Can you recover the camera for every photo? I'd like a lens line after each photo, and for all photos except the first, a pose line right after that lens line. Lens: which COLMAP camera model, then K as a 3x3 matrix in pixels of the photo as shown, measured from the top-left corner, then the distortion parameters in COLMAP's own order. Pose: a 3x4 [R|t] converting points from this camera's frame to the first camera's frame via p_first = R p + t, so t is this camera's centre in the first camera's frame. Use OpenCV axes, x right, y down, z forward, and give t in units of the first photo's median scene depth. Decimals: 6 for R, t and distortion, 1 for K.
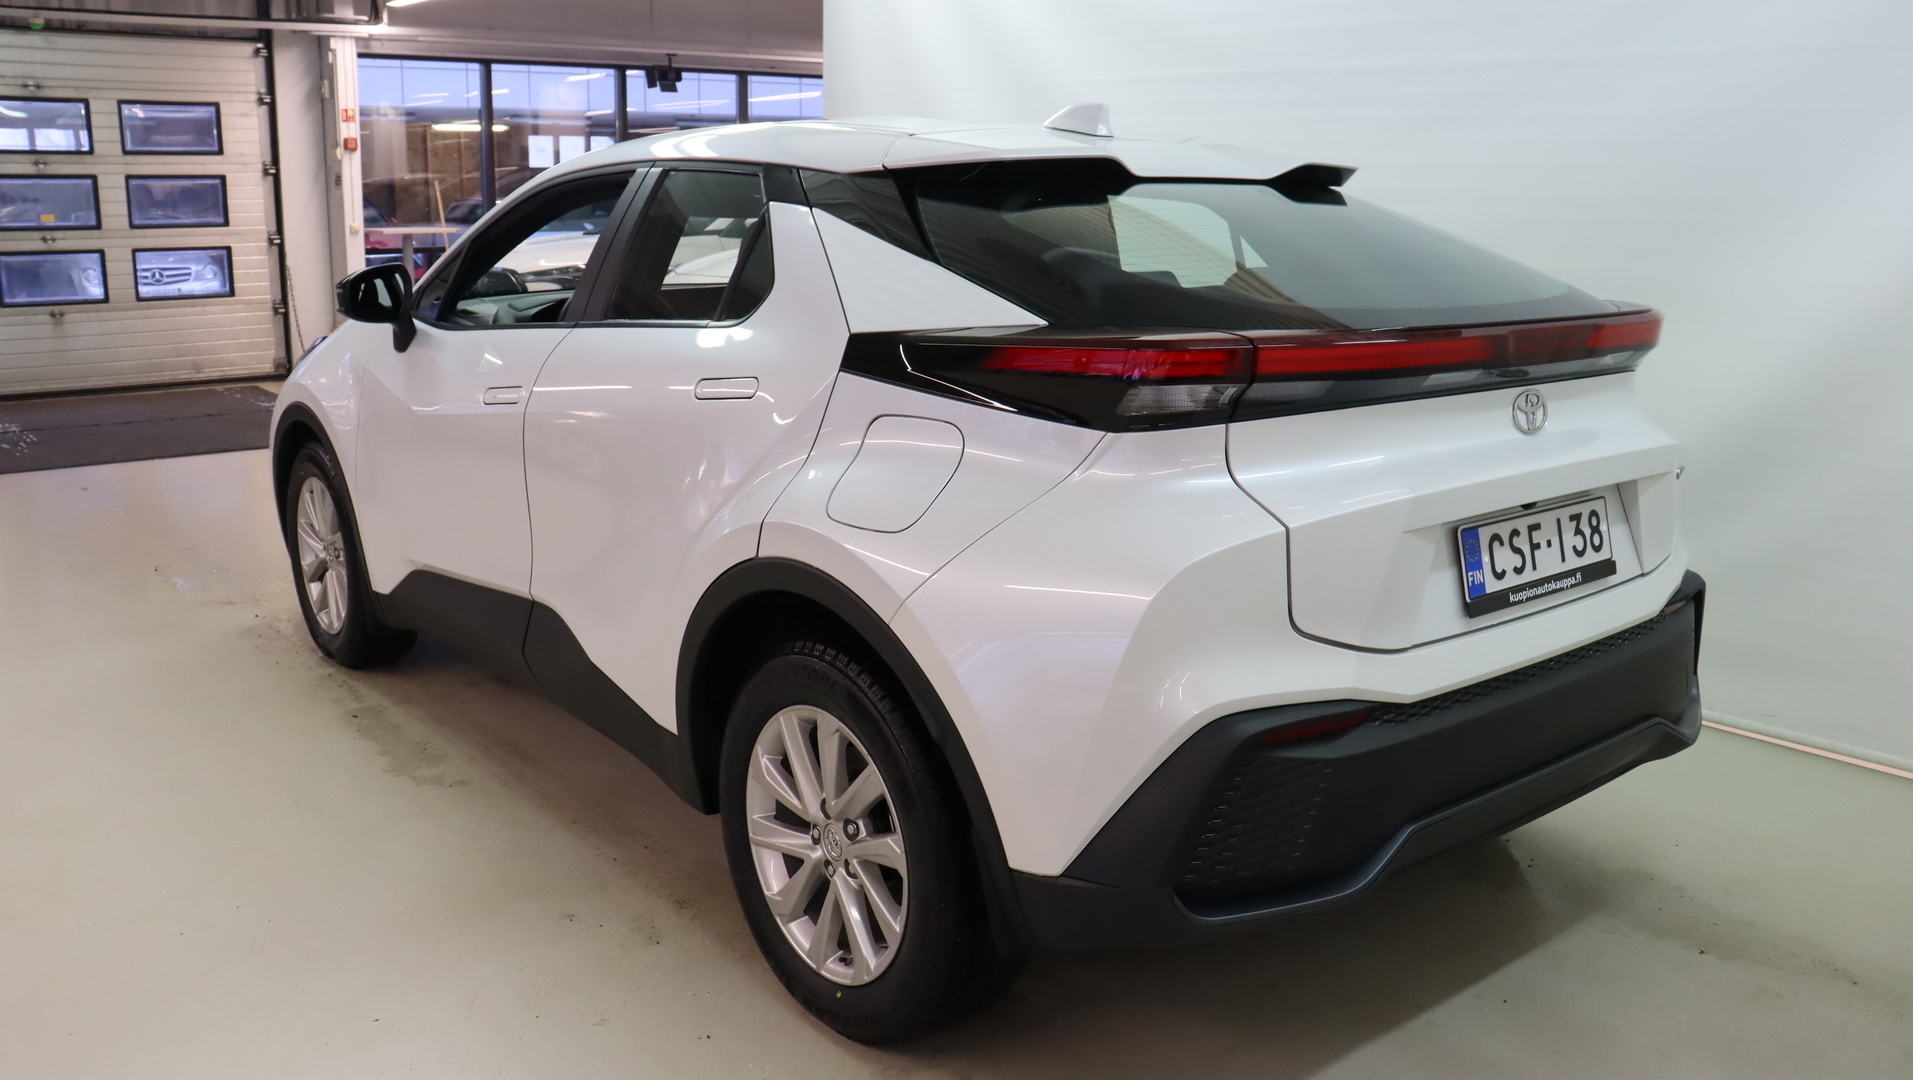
lens RADIAL K [[1563.8, 0, 1010.3], [0, 1563.8, 511.9], [0, 0, 1]] dist [-0.116571, 0.068572]
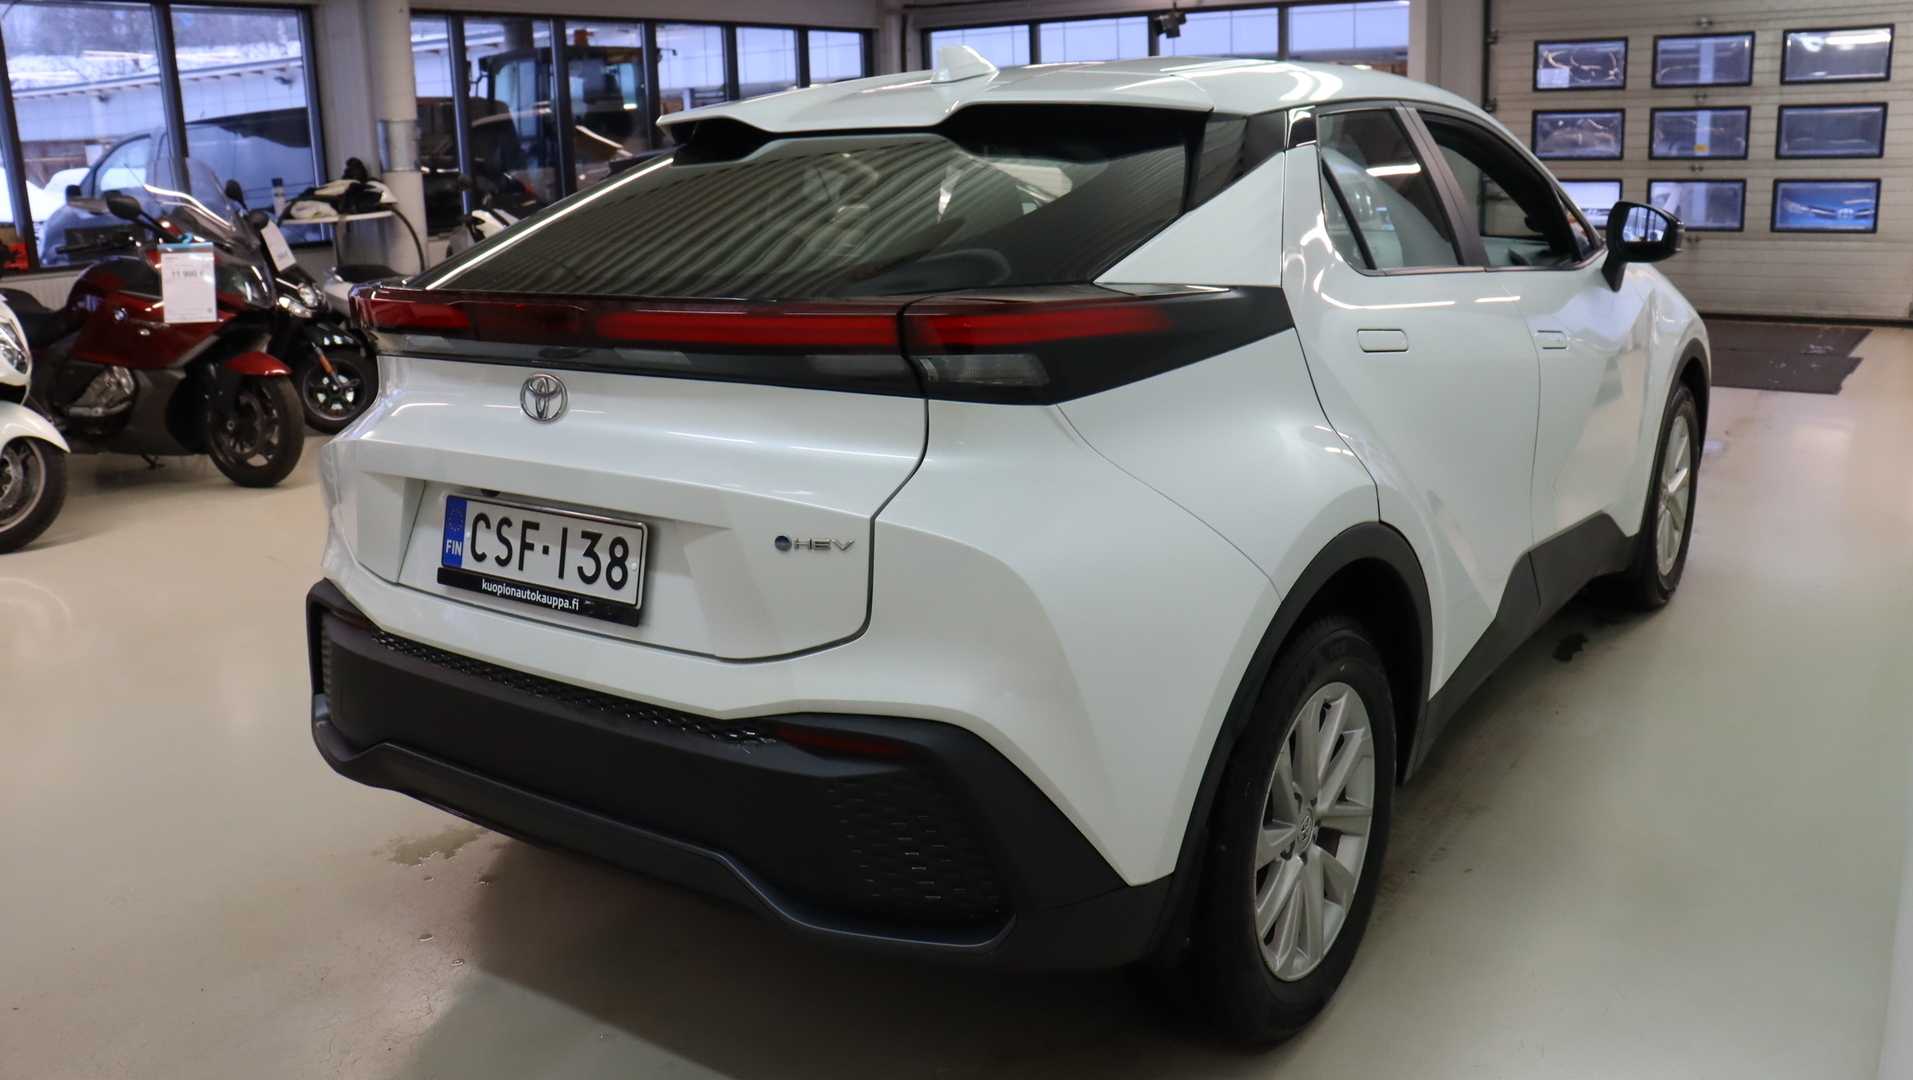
lens RADIAL K [[1563.8, 0, 949.7], [0, 1563.8, 535.0], [0, 0, 1]] dist [-0.116571, 0.068572]
pose [[0.233560, 0.221334, -0.946816, 1.237423], [-0.159980, 0.969225, 0.187108, -0.189971], [0.959091, 0.107770, 0.261781, 0.988274]]
